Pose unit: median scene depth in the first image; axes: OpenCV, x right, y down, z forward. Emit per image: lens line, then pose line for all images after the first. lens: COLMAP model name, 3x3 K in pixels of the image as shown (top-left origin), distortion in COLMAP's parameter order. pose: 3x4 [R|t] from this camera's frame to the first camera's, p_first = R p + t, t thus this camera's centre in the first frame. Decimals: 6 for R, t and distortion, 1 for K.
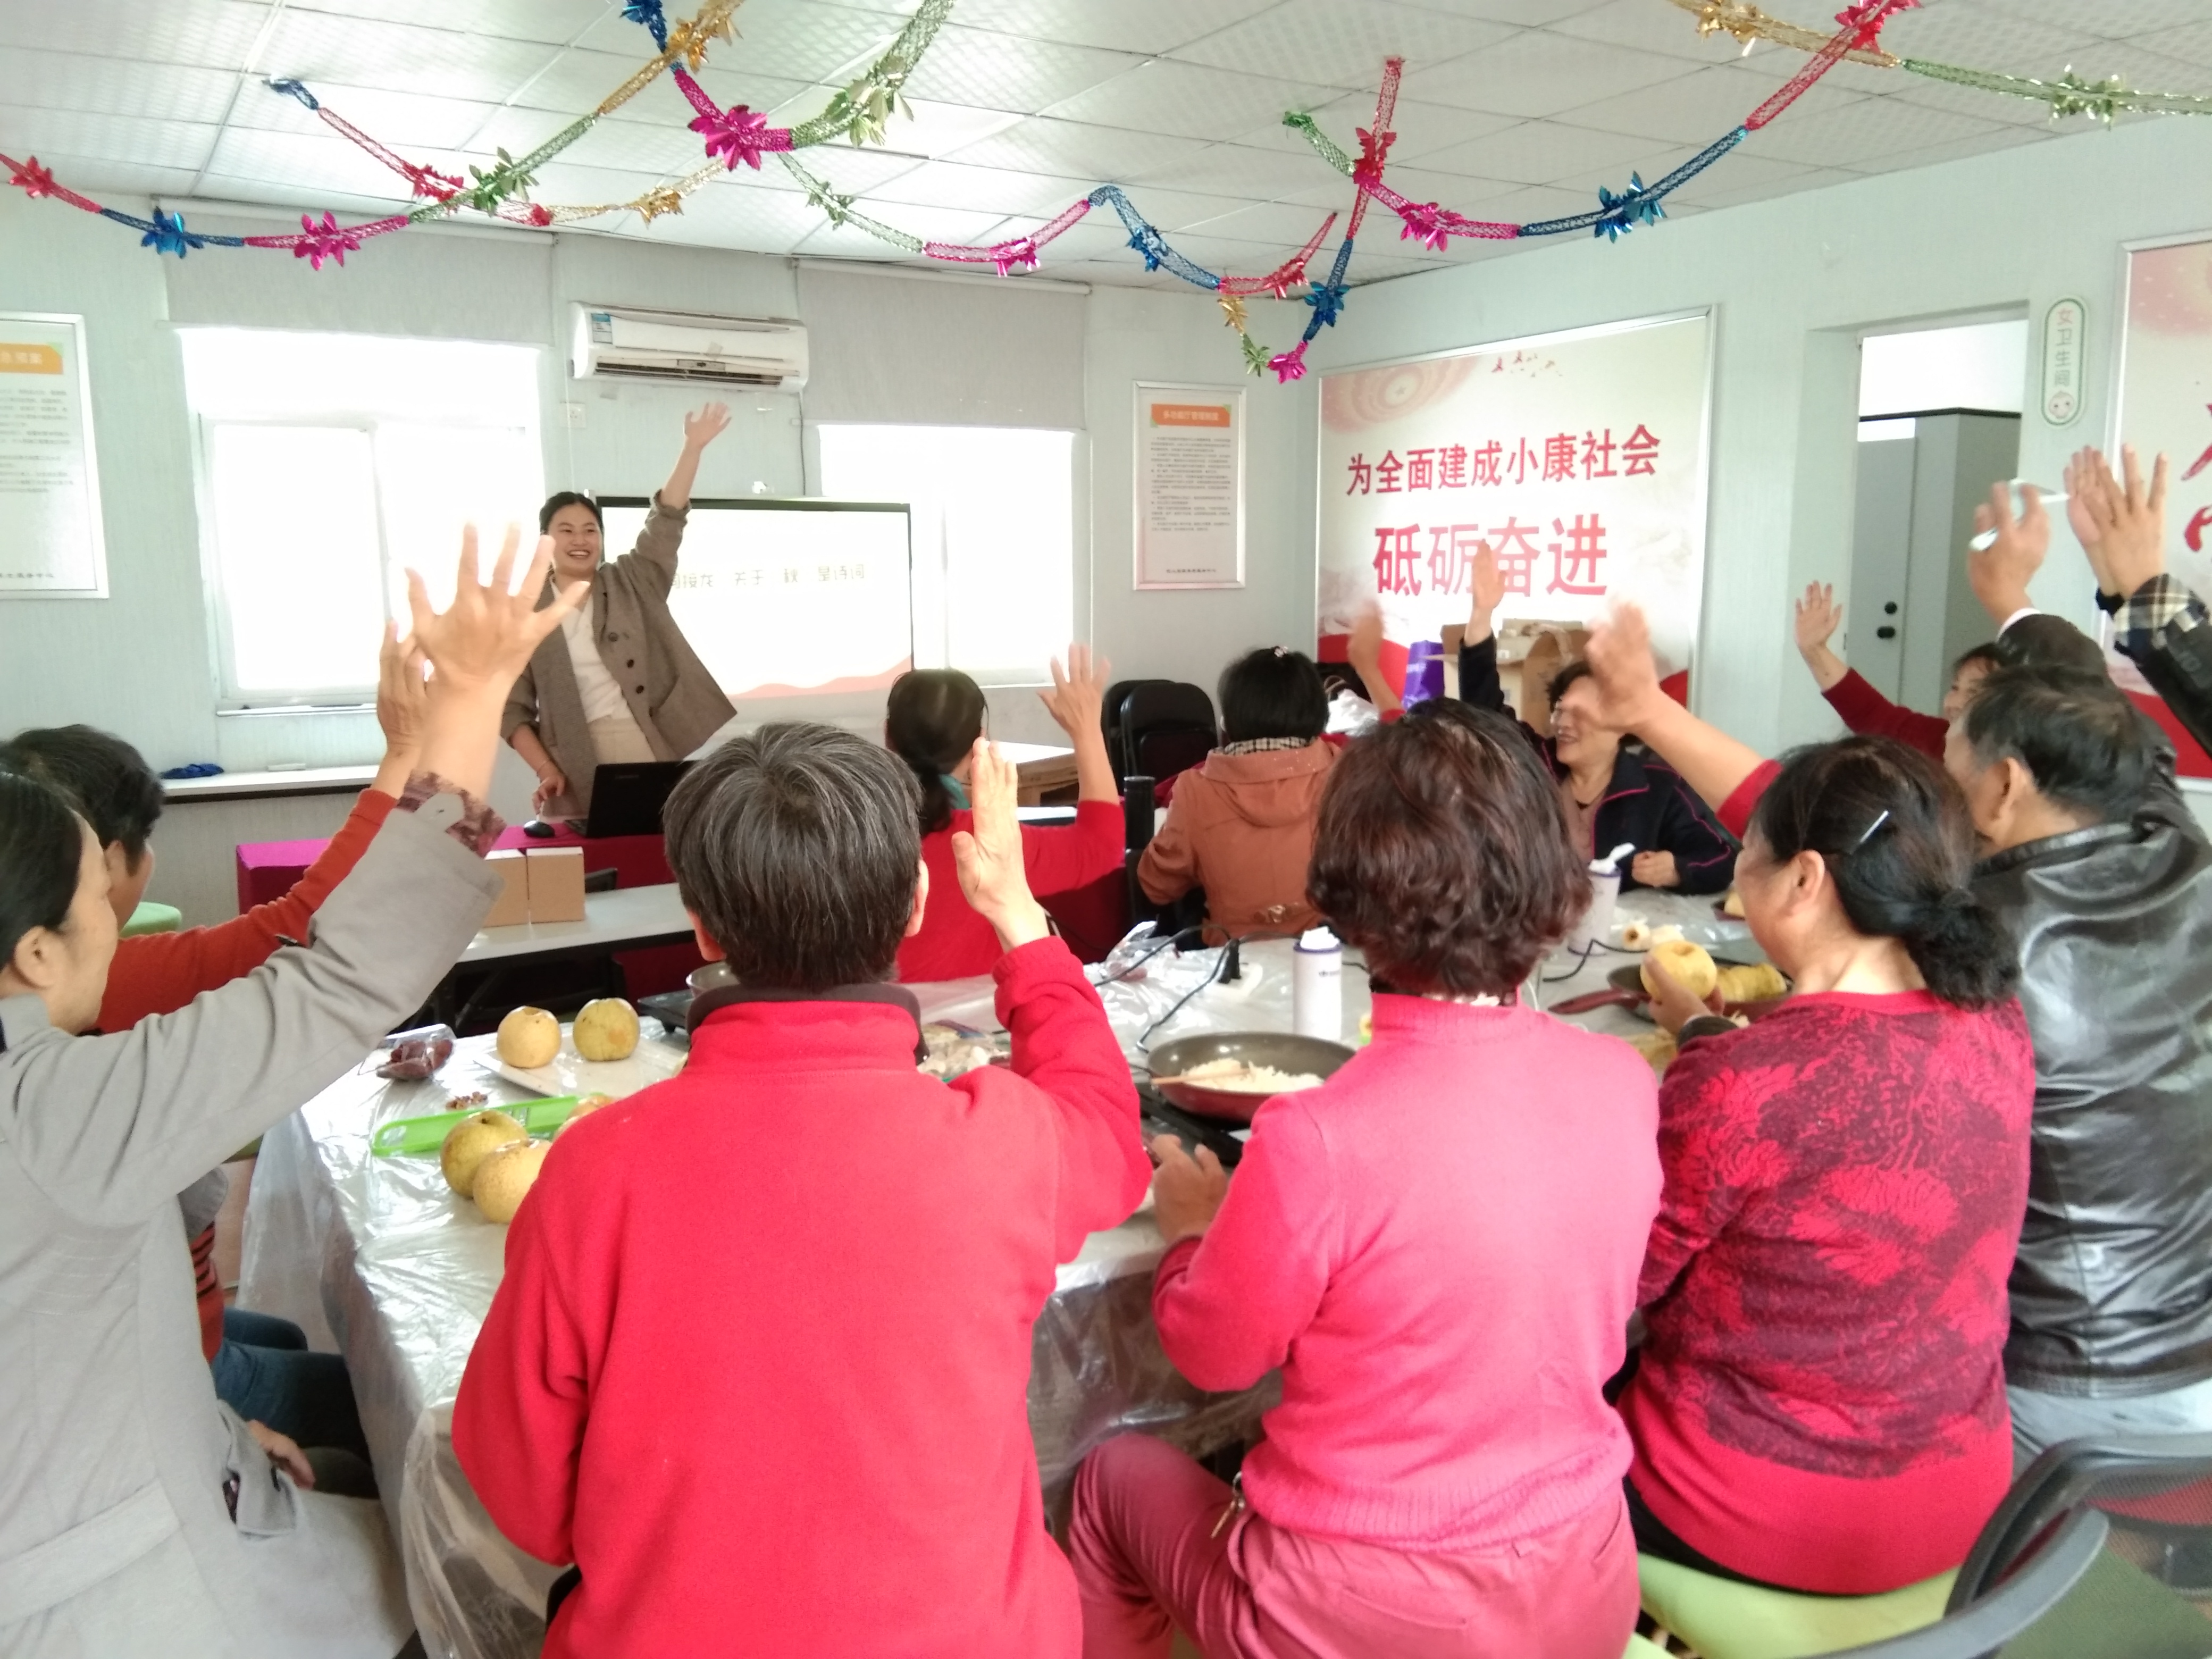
lens RADIAL K [[1827.4, 0, 1100.5], [0, 1827.4, 837.0], [0, 0, 1]] dist [0.071096, -0.092985]
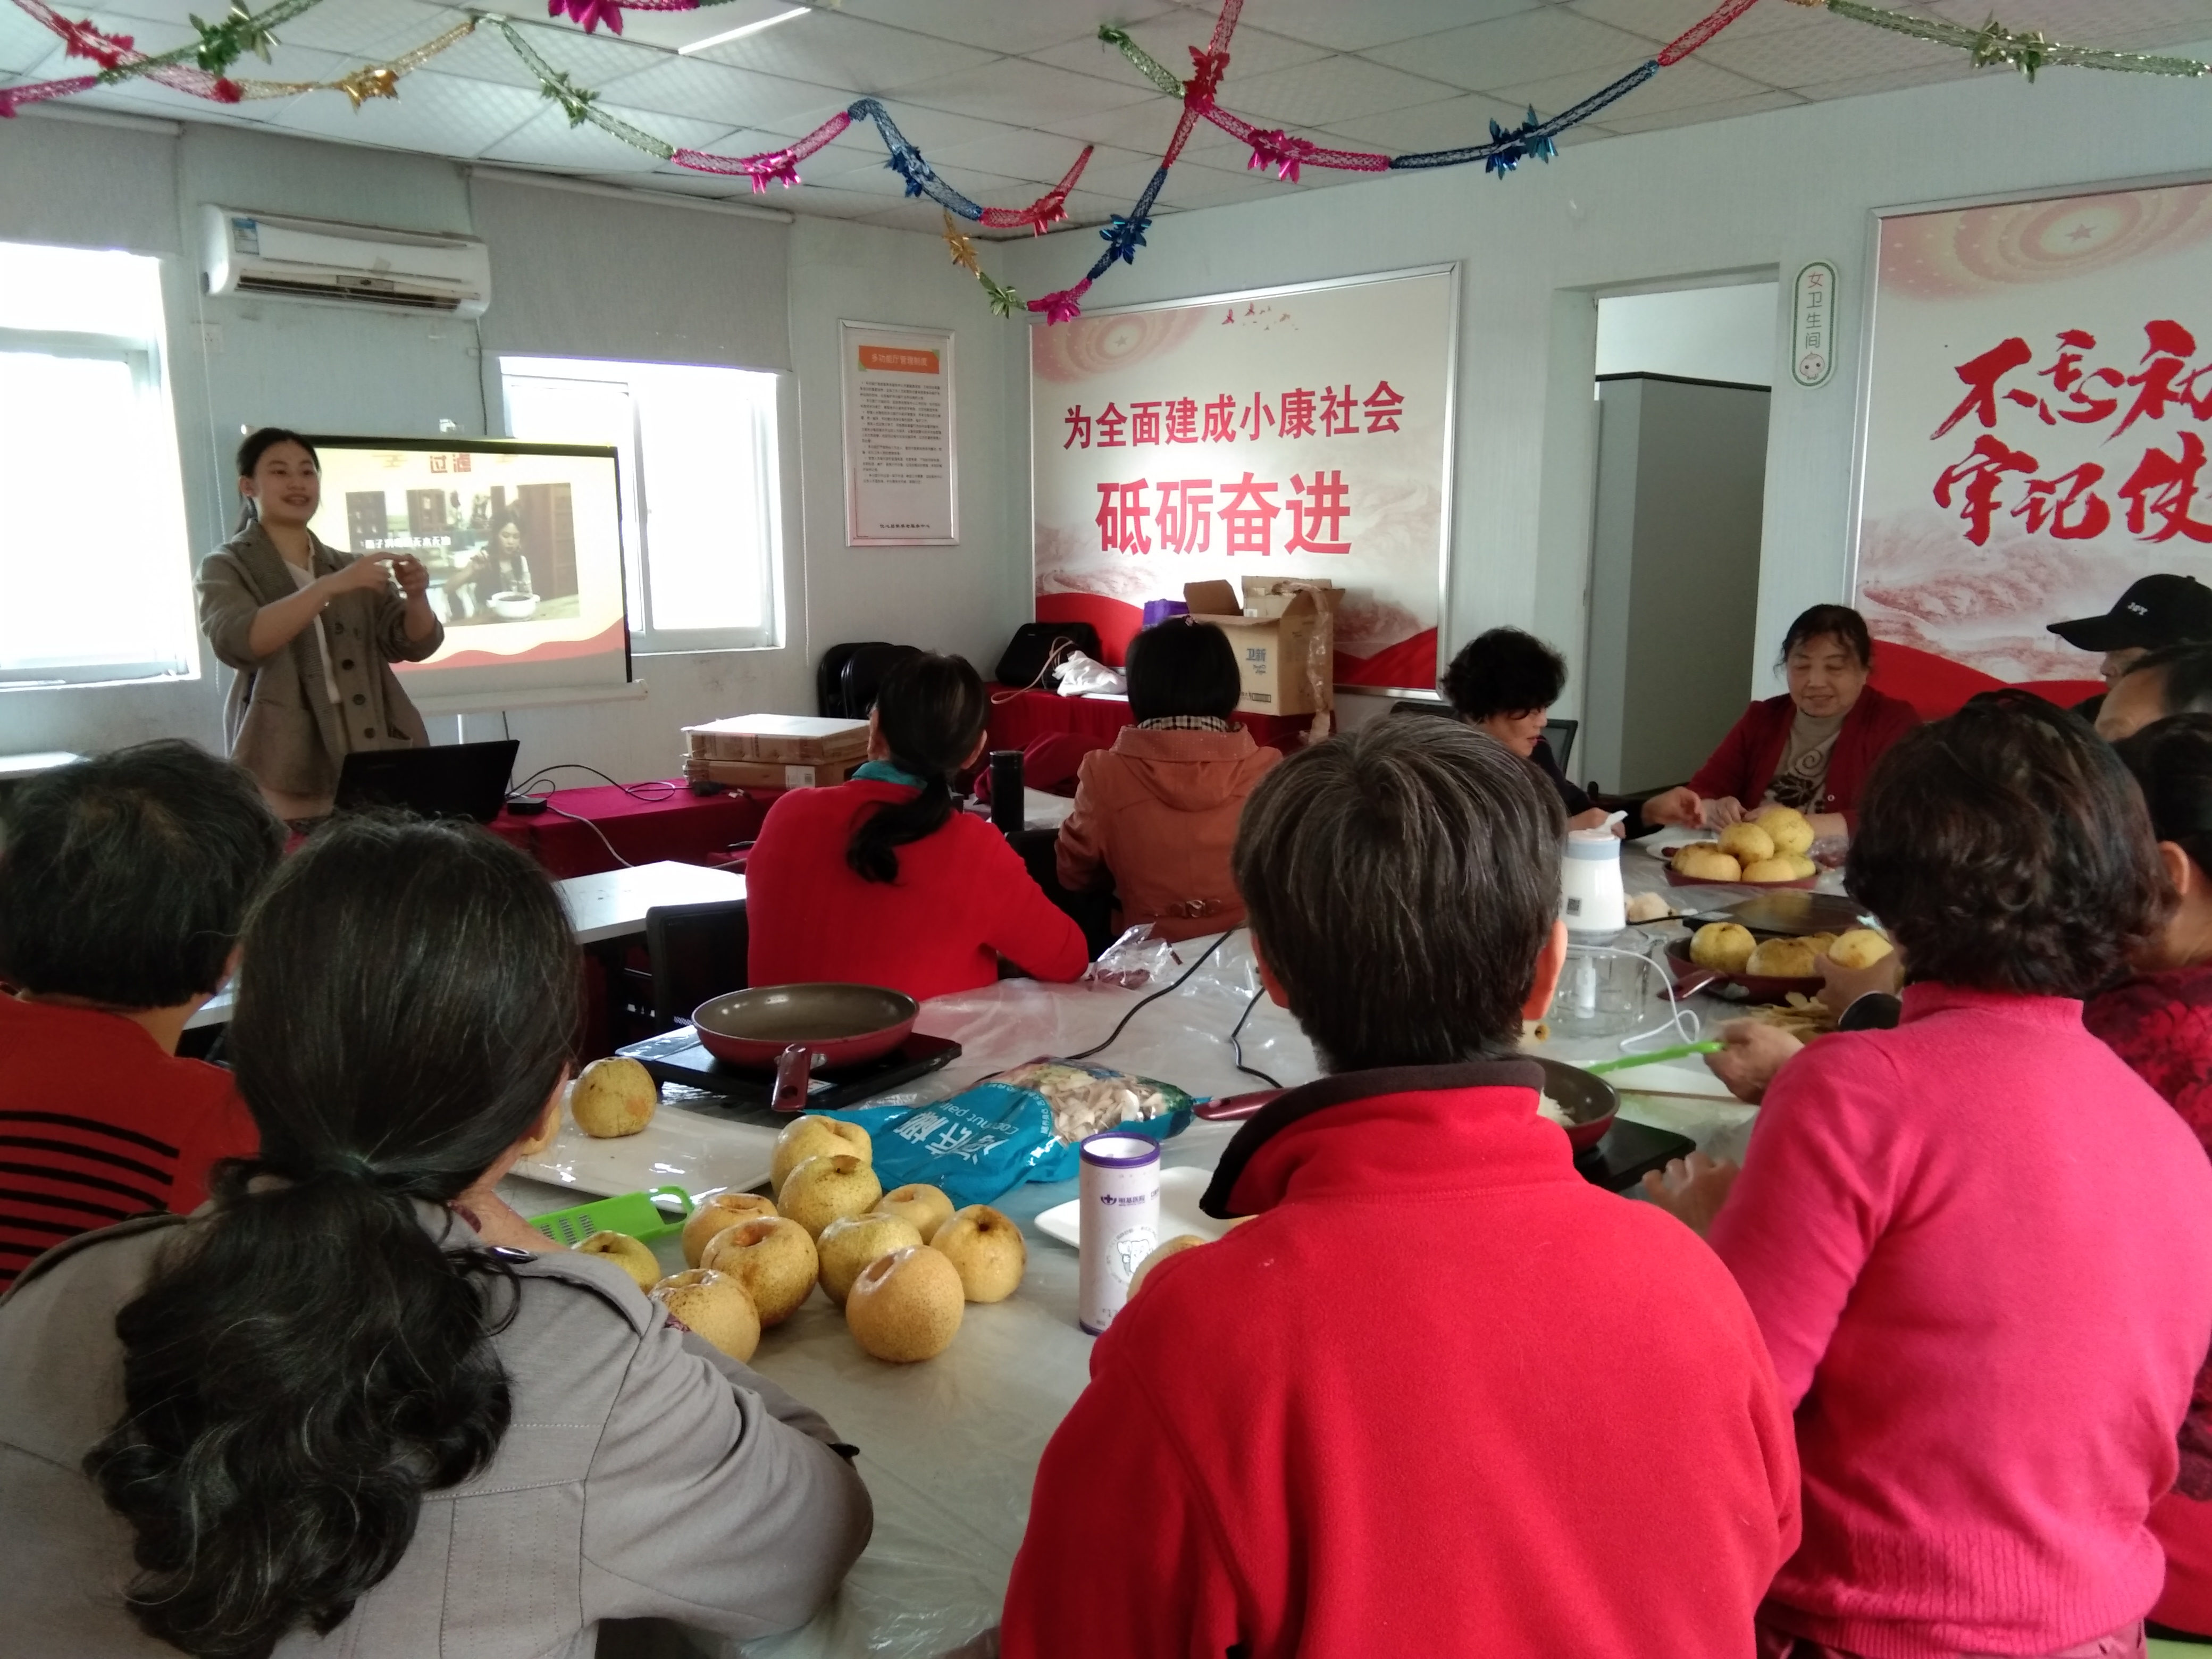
lens RADIAL K [[1827.4, 0, 1106.9], [0, 1827.4, 843.0], [0, 0, 1]] dist [0.071096, -0.092985]
pose [[0.972463, -0.035451, 0.230344, -0.086032], [0.029668, 0.999153, 0.028523, -0.007518], [-0.231160, -0.020904, 0.972691, 0.065000]]
